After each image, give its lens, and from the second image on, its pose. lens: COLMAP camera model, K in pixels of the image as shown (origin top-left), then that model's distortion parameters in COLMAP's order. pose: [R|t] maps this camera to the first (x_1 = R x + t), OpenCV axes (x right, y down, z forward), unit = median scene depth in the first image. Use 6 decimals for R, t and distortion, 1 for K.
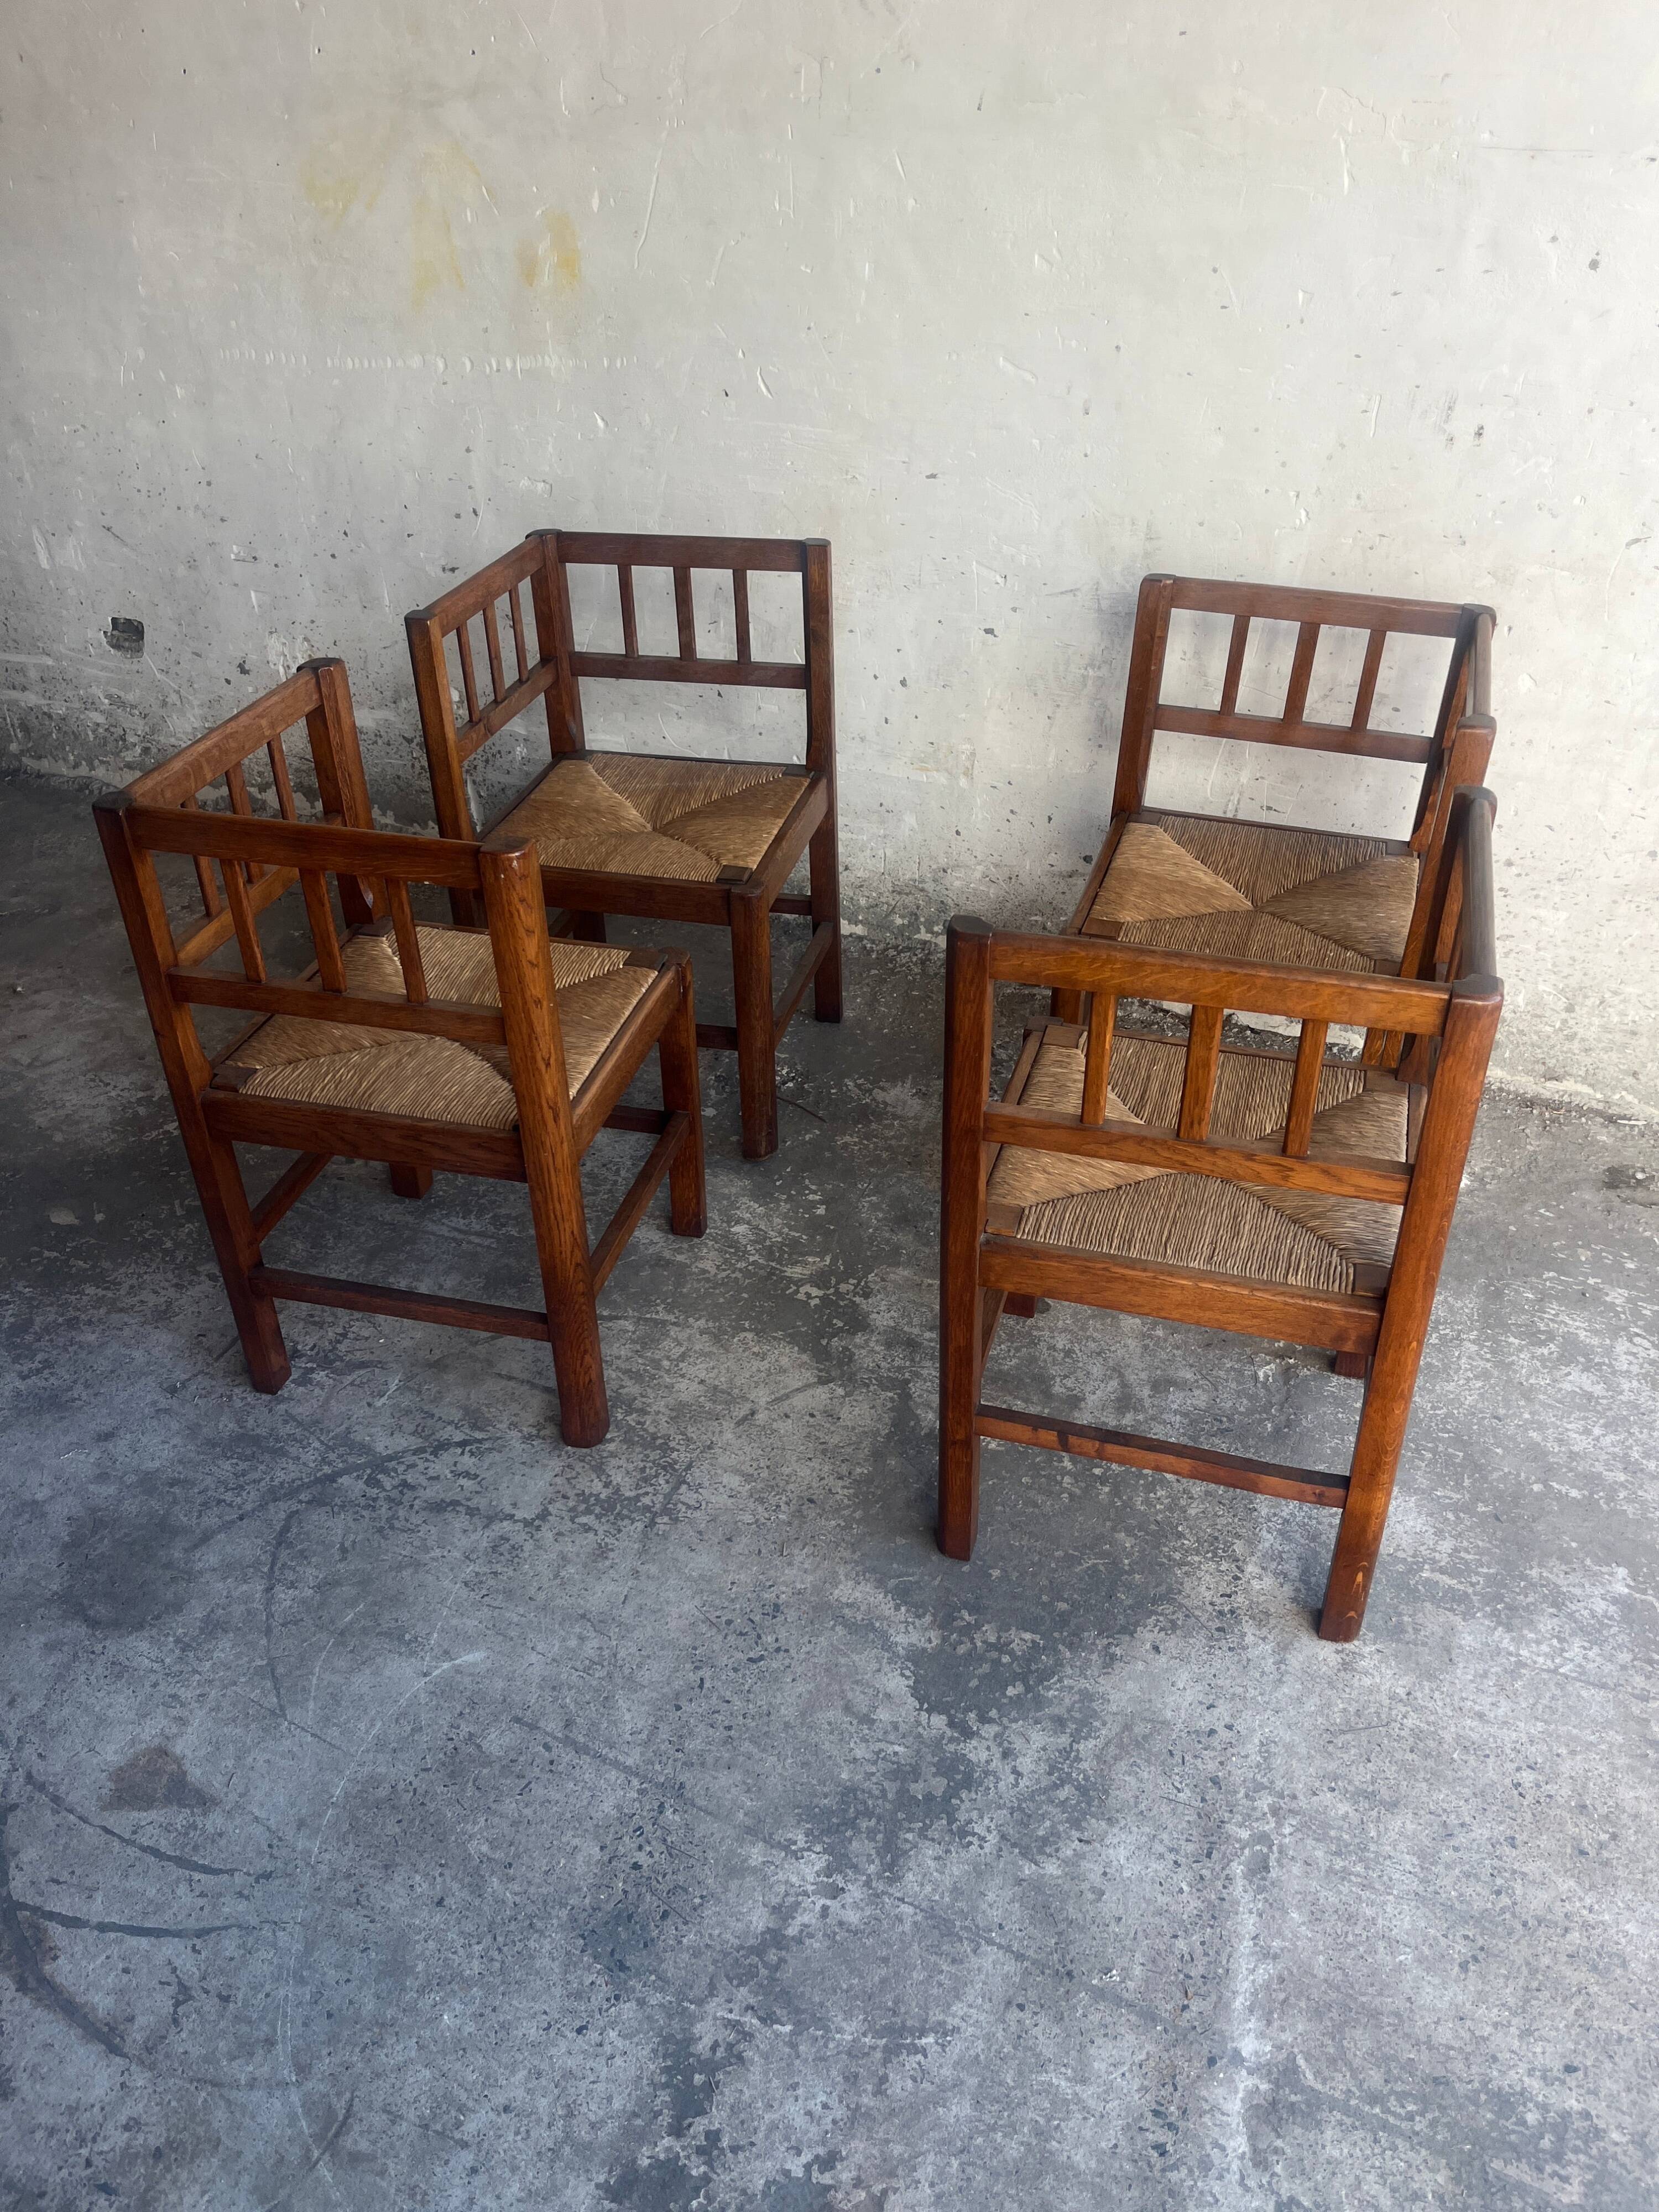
lens RADIAL K [[1666.8, 0, 834.5], [0, 1666.8, 1117.5], [0, 0, 1]] dist [0.040522, -0.044624]
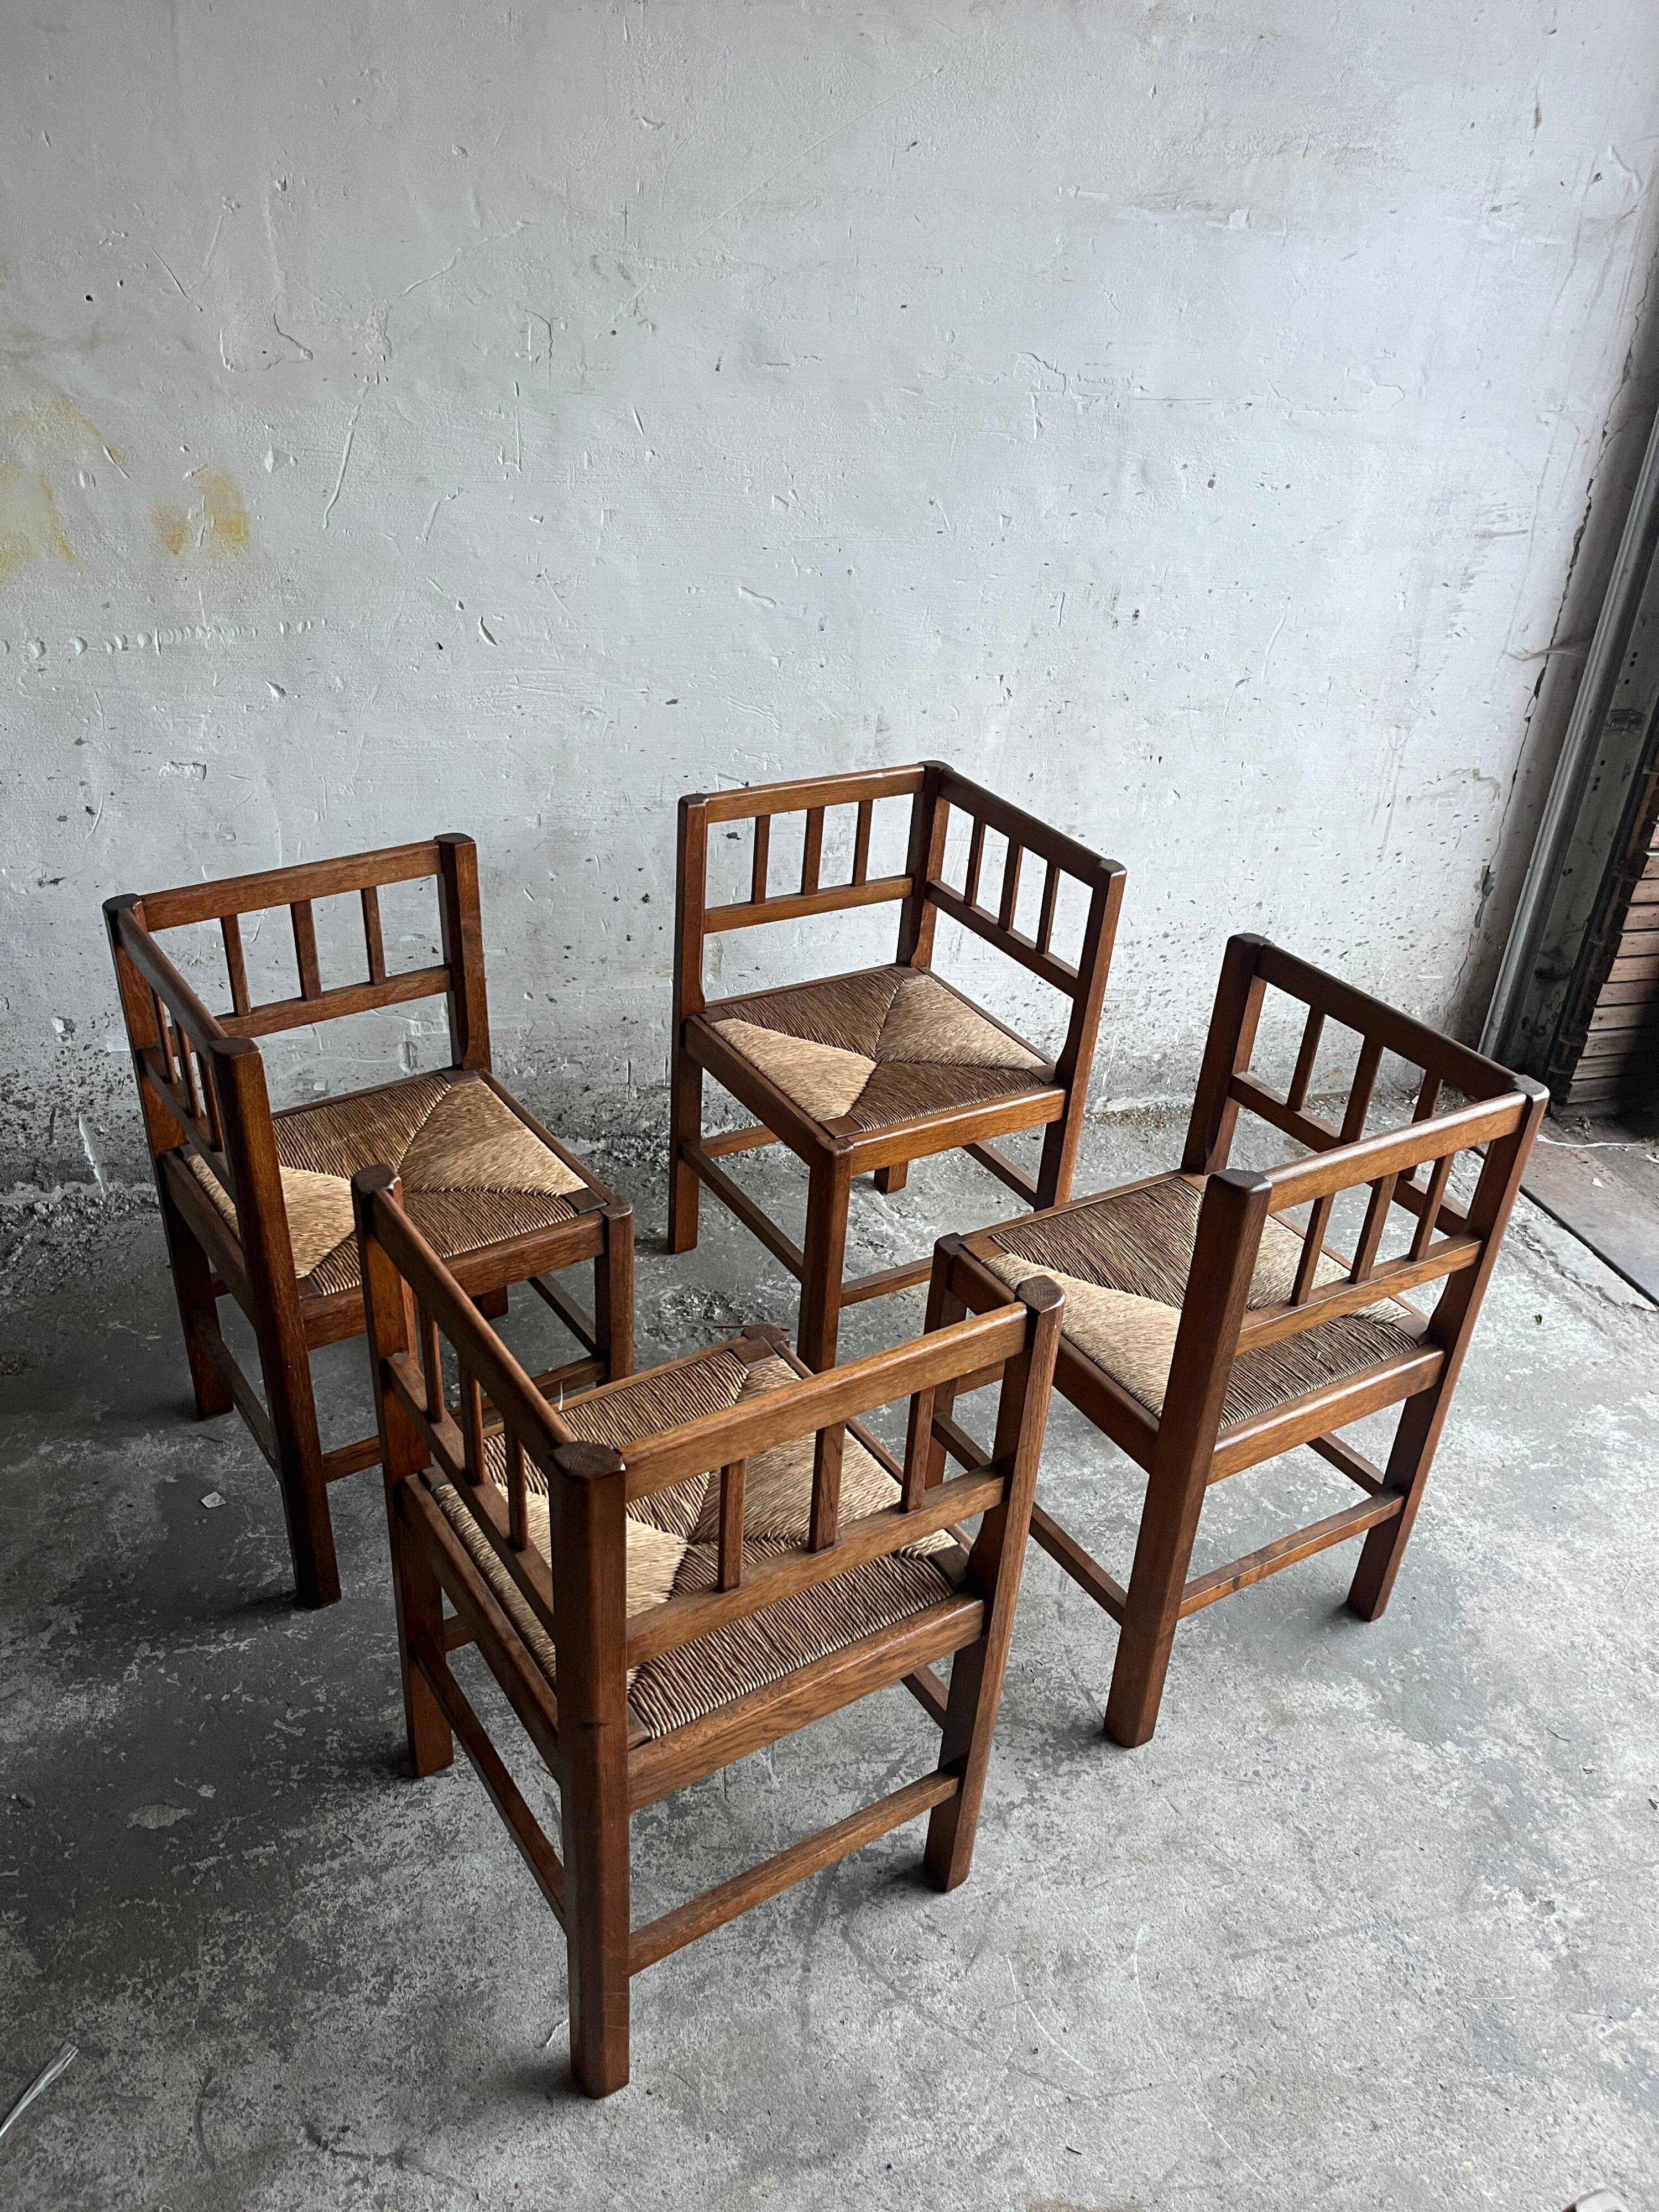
lens RADIAL K [[1665.9, 0, 812.6], [0, 1665.9, 1114.0], [0, 0, 1]] dist [0.049035, -0.068669]
pose [[0.751343, -0.290625, 0.592470, -0.779764], [0.315671, 0.946703, 0.064067, -0.256377], [-0.579513, 0.138889, 0.803041, 0.231148]]
